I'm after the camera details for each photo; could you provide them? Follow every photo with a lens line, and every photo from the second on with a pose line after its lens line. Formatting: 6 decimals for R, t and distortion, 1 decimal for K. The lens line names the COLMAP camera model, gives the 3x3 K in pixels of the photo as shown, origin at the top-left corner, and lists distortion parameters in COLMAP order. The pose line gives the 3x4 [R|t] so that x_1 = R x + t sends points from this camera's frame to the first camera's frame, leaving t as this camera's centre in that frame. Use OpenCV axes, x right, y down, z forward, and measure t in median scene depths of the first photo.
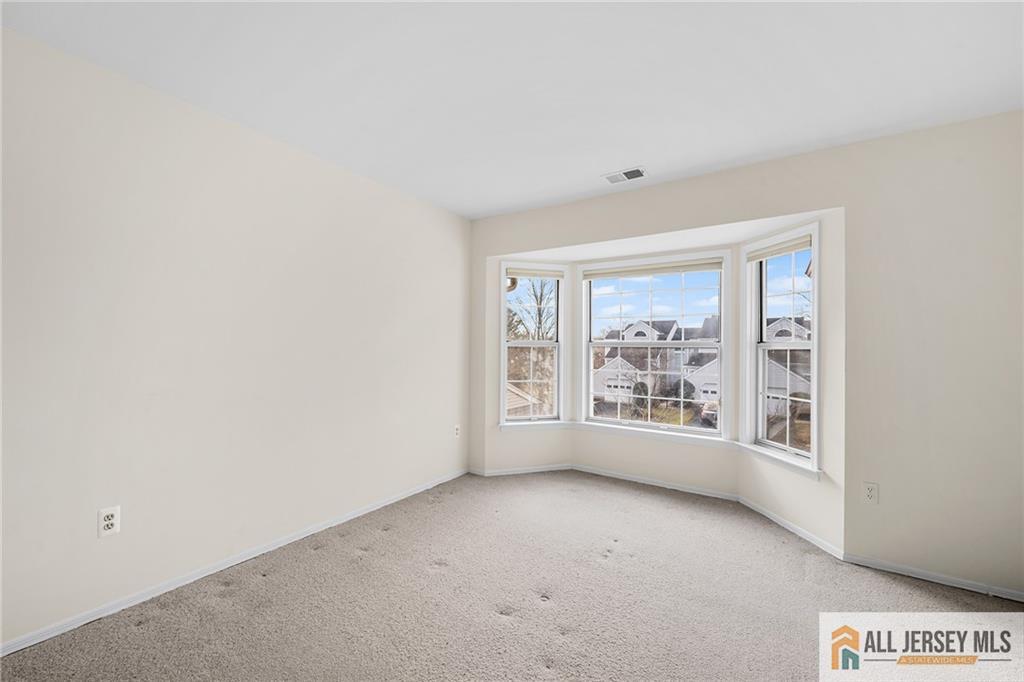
lens RADIAL K [[407.5, 0, 507.4], [0, 407.5, 341.1], [0, 0, 1]] dist [0.001882, 0.000067]
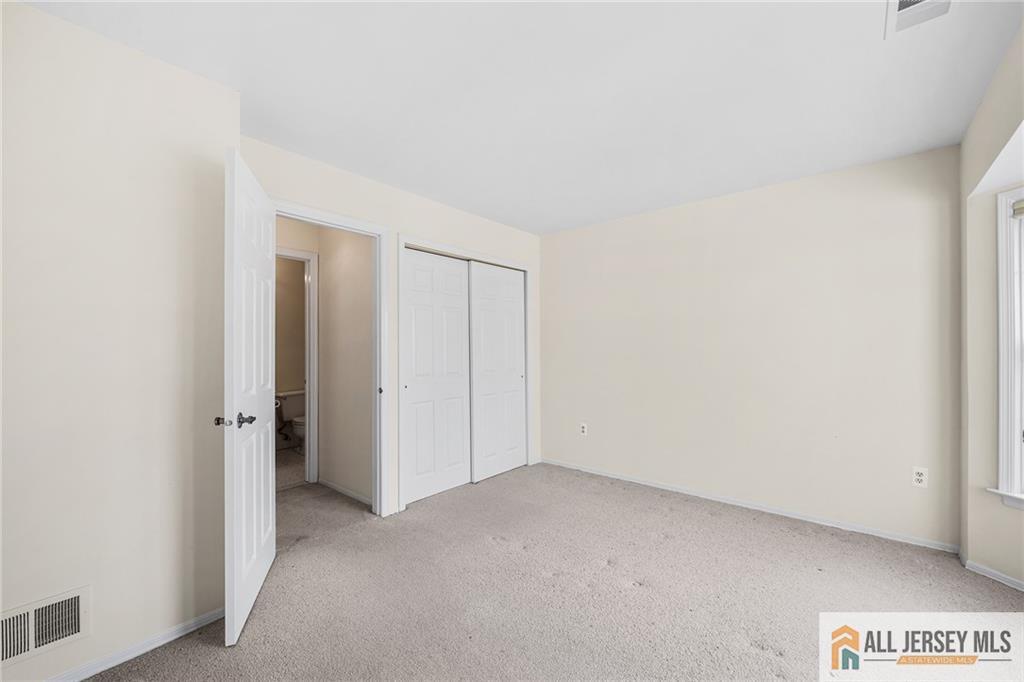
lens RADIAL K [[412.6, 0, 506.6], [0, 412.6, 347.5], [0, 0, 1]] dist [0.000632, 0.000177]
pose [[-0.115468, -0.009741, -0.993263, 0.629020], [0.012868, 0.999853, -0.011301, 0.008461], [0.993228, -0.014086, -0.115326, 0.411155]]
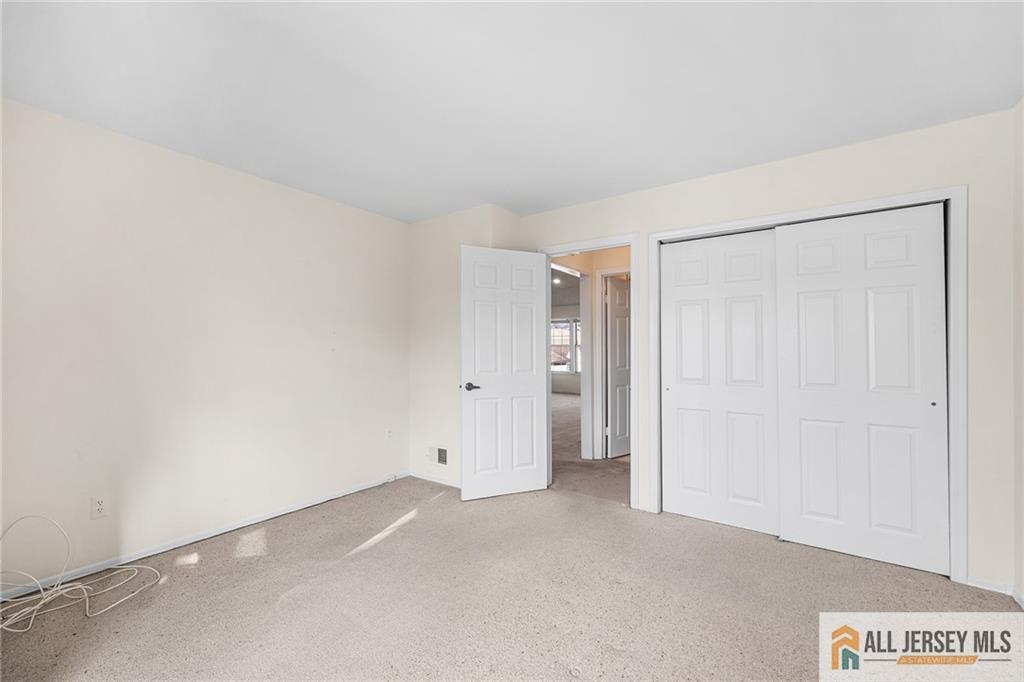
lens RADIAL K [[412.6, 0, 506.6], [0, 412.6, 347.5], [0, 0, 1]] dist [0.000632, 0.000177]
pose [[-0.998680, -0.001504, 0.051351, 0.085733], [-0.002307, 0.999876, -0.015592, 0.007120], [-0.051321, -0.015690, -0.998559, 0.941802]]
